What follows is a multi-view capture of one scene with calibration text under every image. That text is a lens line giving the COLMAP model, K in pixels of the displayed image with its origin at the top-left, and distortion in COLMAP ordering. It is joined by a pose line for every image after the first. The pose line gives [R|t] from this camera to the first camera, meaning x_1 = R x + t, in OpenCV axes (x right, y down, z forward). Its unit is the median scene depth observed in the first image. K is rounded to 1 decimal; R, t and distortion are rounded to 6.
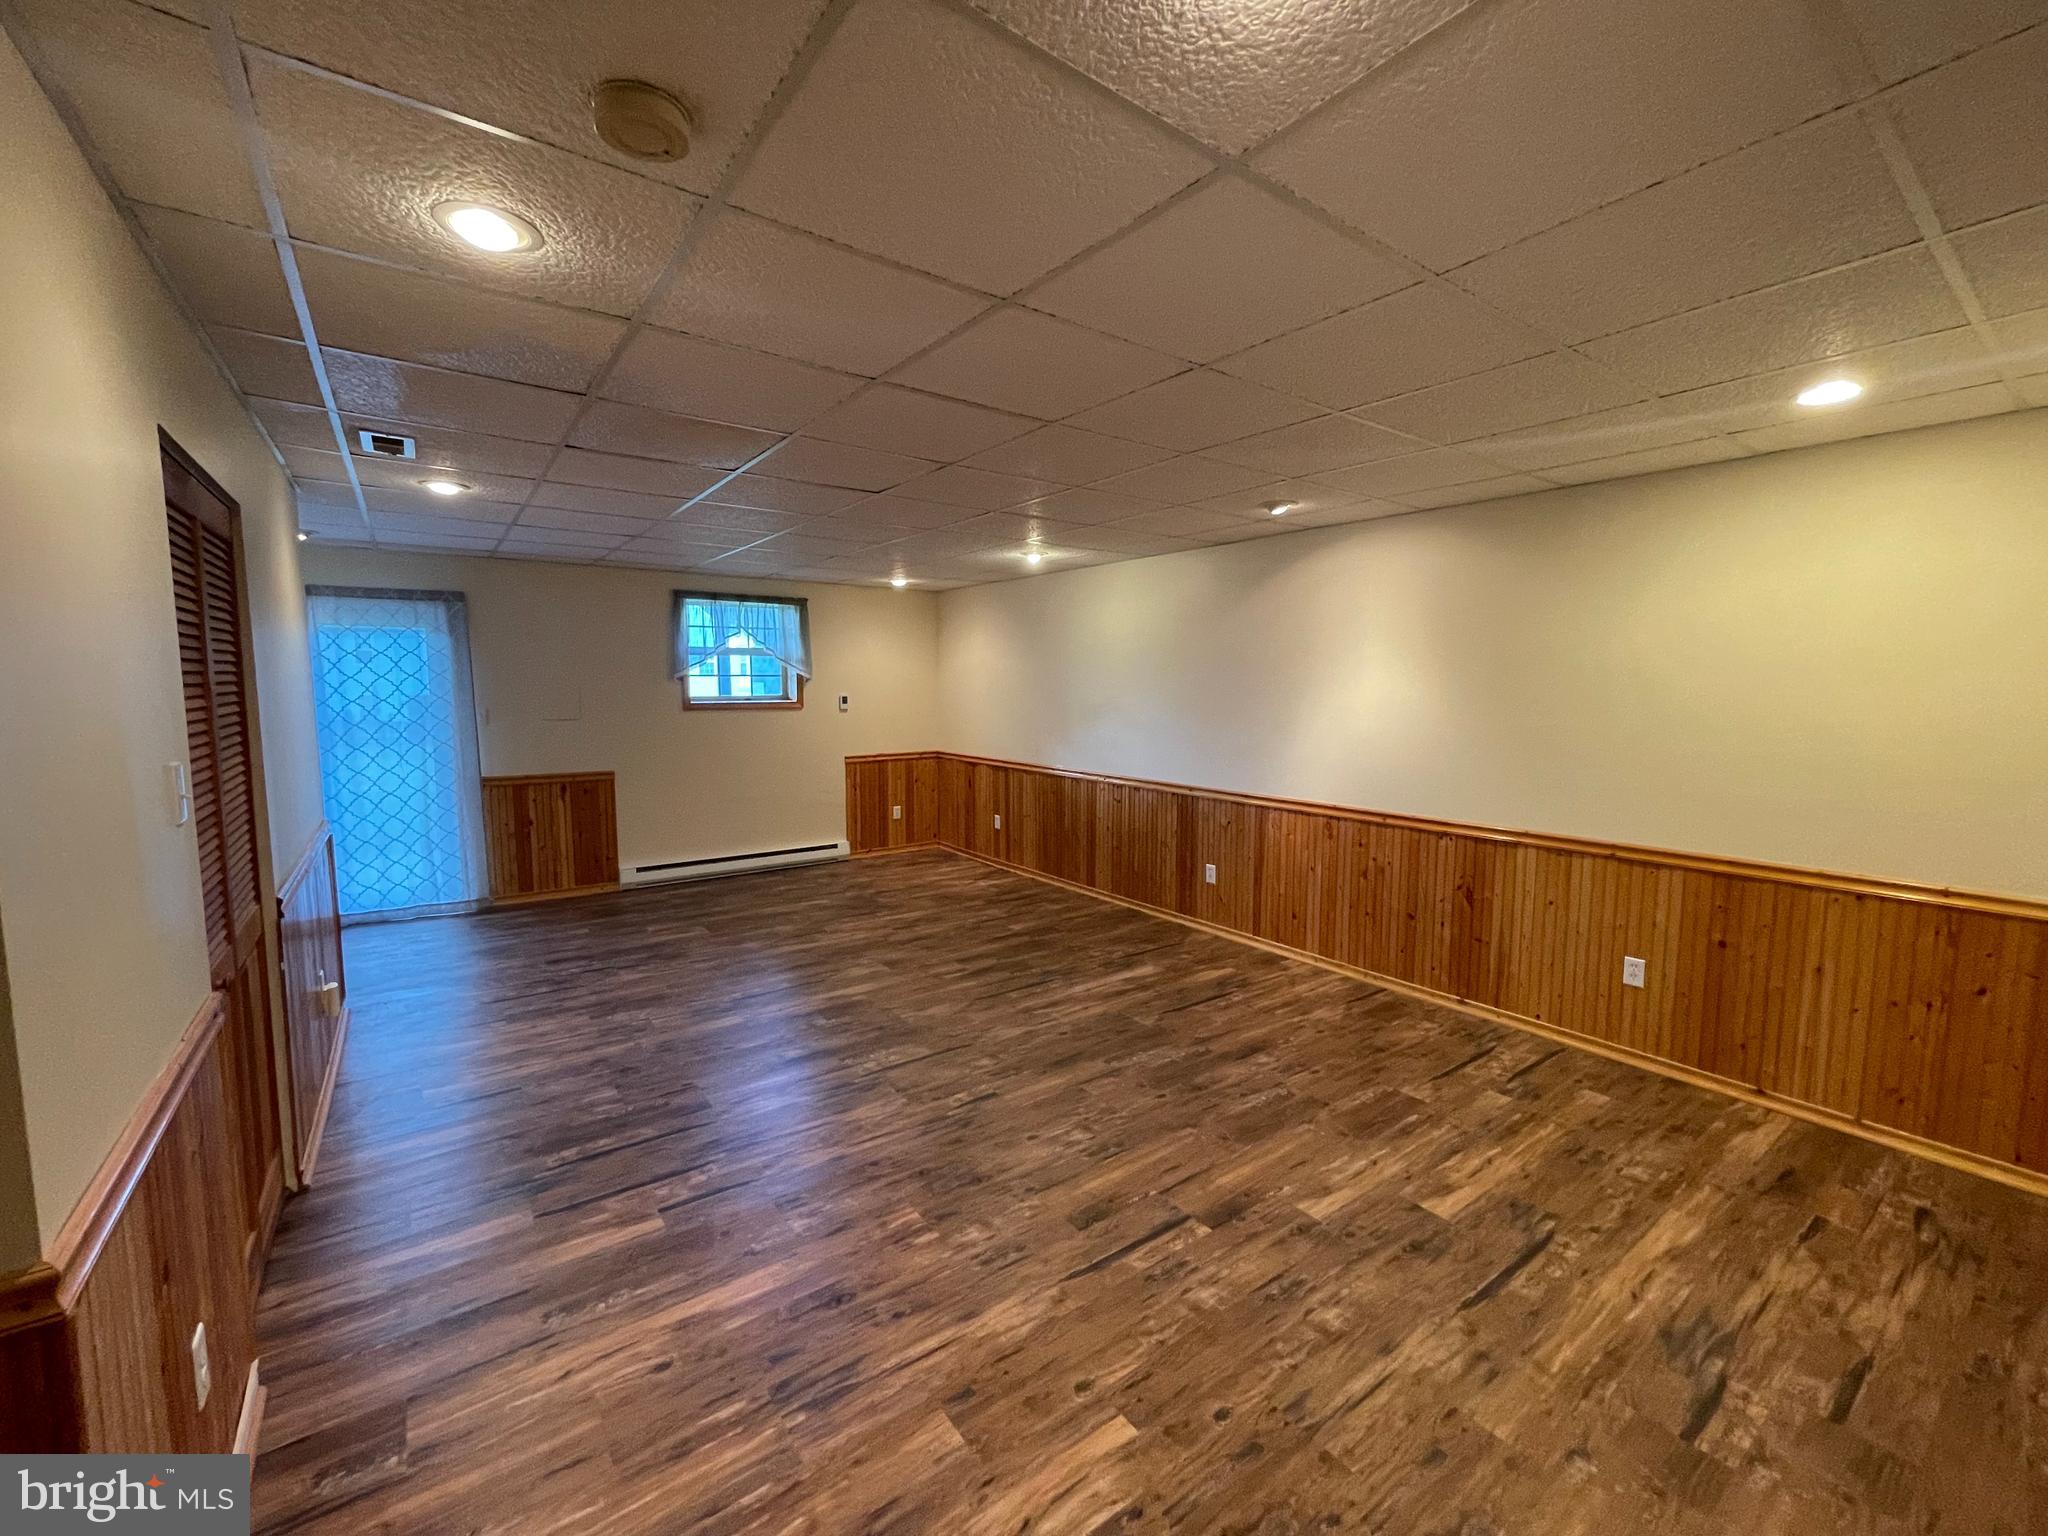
lens RADIAL K [[830.0, 0, 1022.9], [0, 830.0, 761.1], [0, 0, 1]] dist [0.001549, -0.000547]
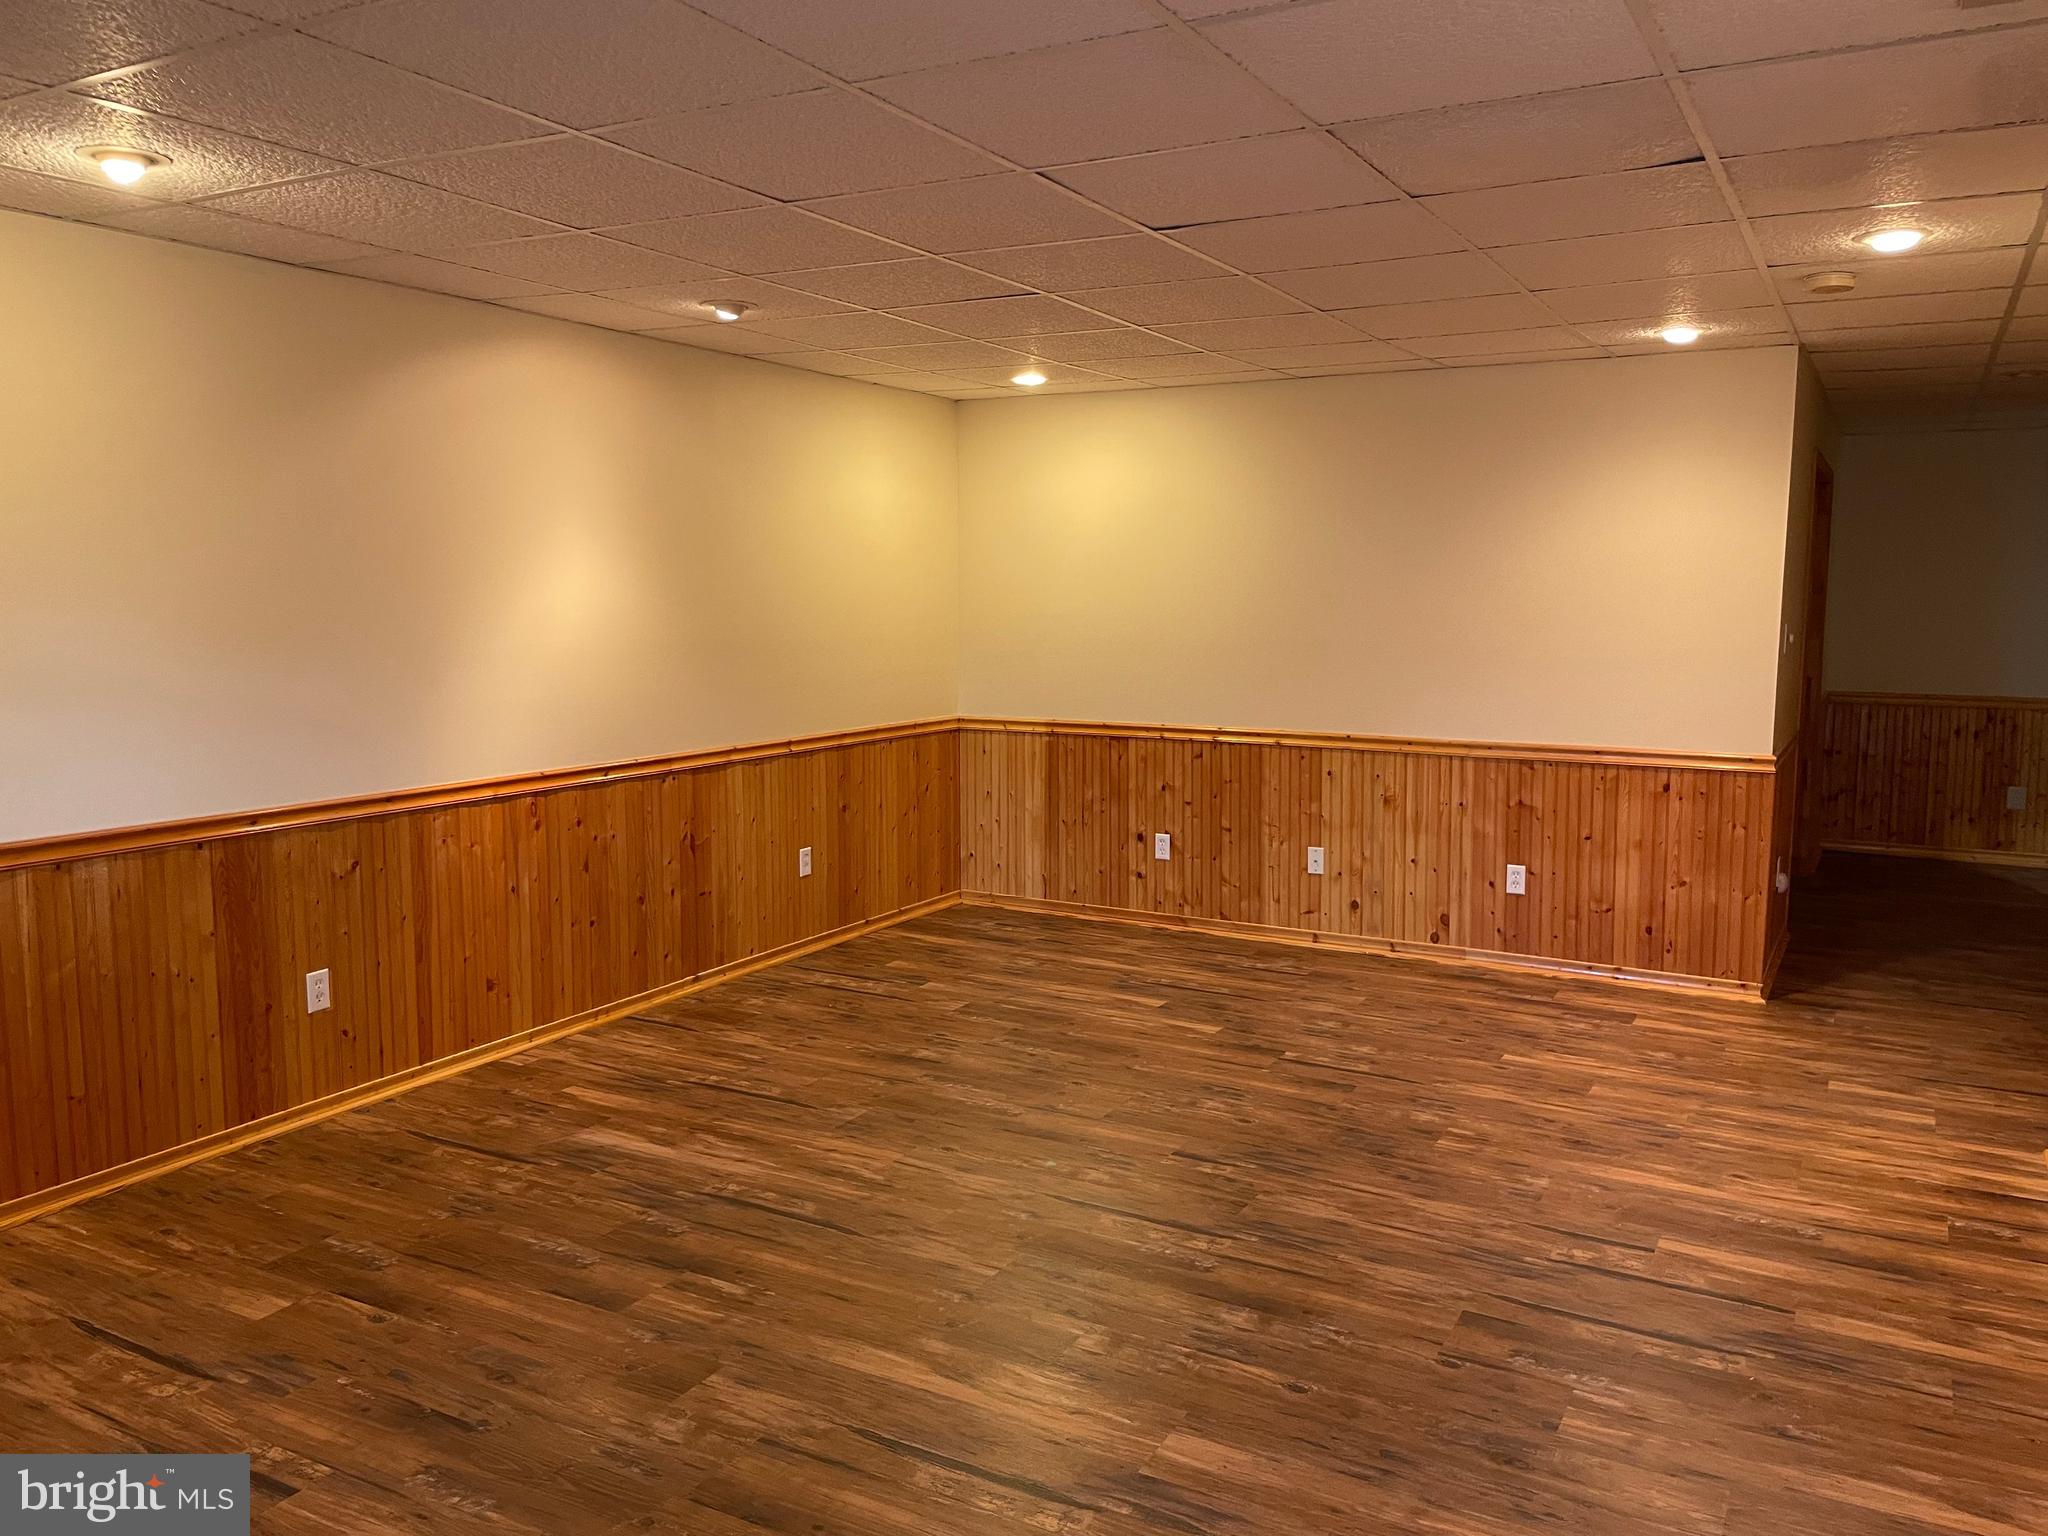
lens RADIAL K [[1565.2, 0, 1021.9], [0, 1565.2, 756.4], [0, 0, 1]] dist [0.058004, -0.018126]
pose [[-0.414897, -0.105803, 0.903696, -0.858558], [0.079861, 0.985148, 0.152005, -0.112029], [-0.906357, 0.135236, -0.400285, 1.191983]]
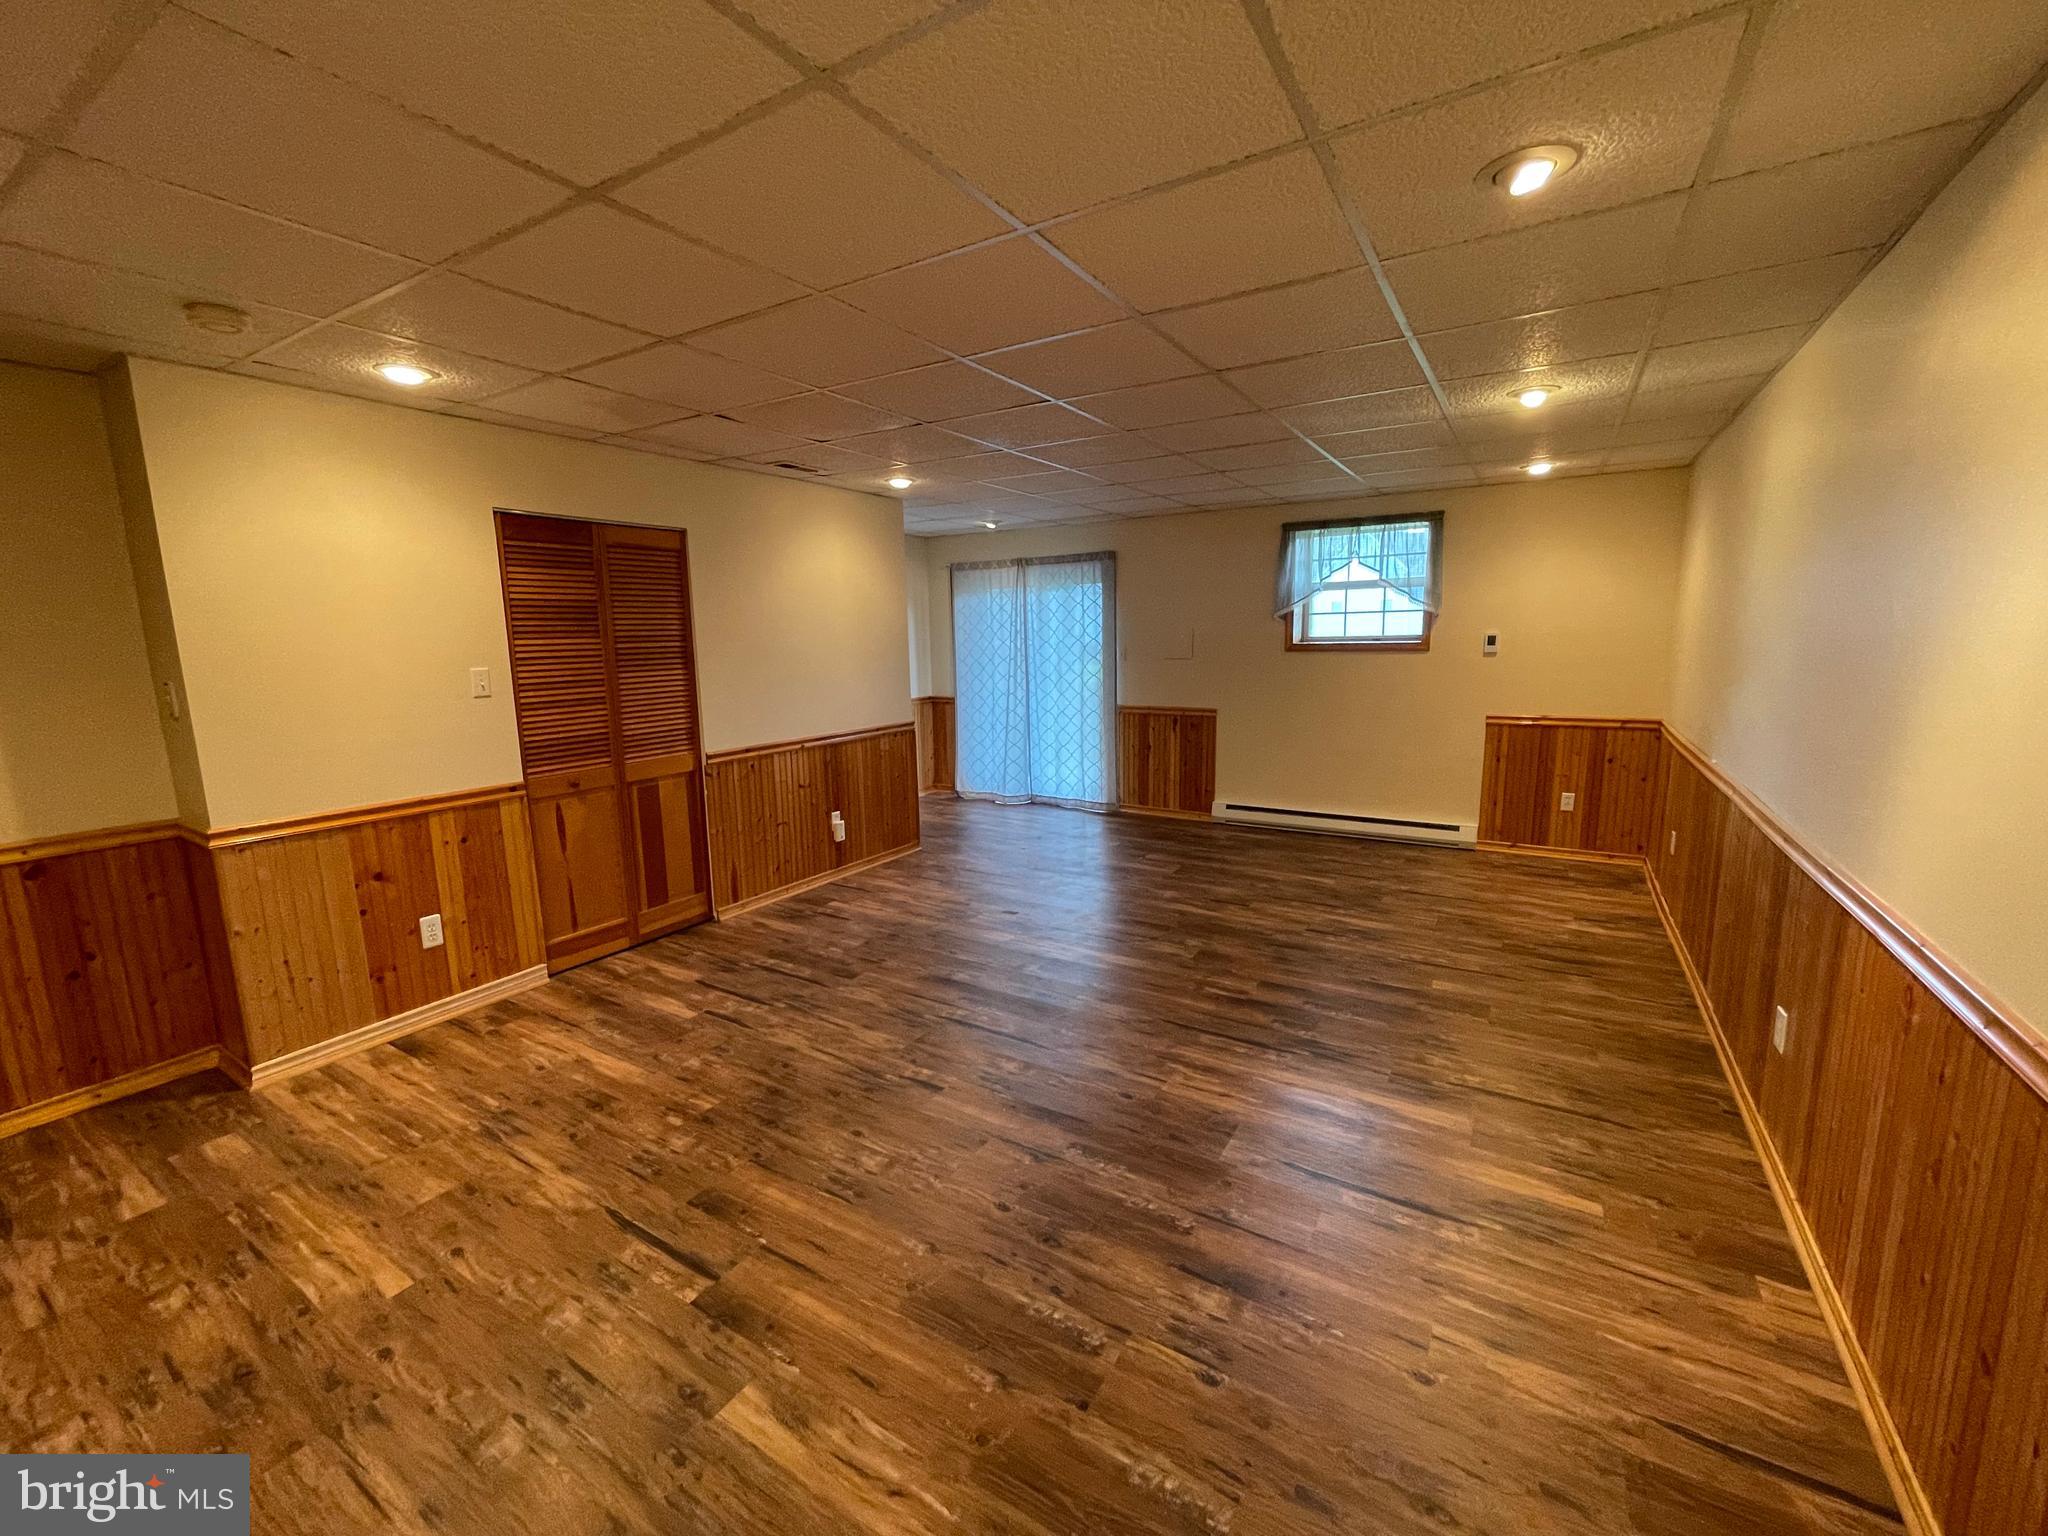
lens RADIAL K [[830.0, 0, 1025.6], [0, 830.0, 770.4], [0, 0, 1]] dist [0.001549, -0.000547]
pose [[0.382808, 0.142058, -0.912841, 0.560280], [-0.068944, 0.989744, 0.125113, -0.038135], [0.921252, 0.015041, 0.388676, 0.542287]]
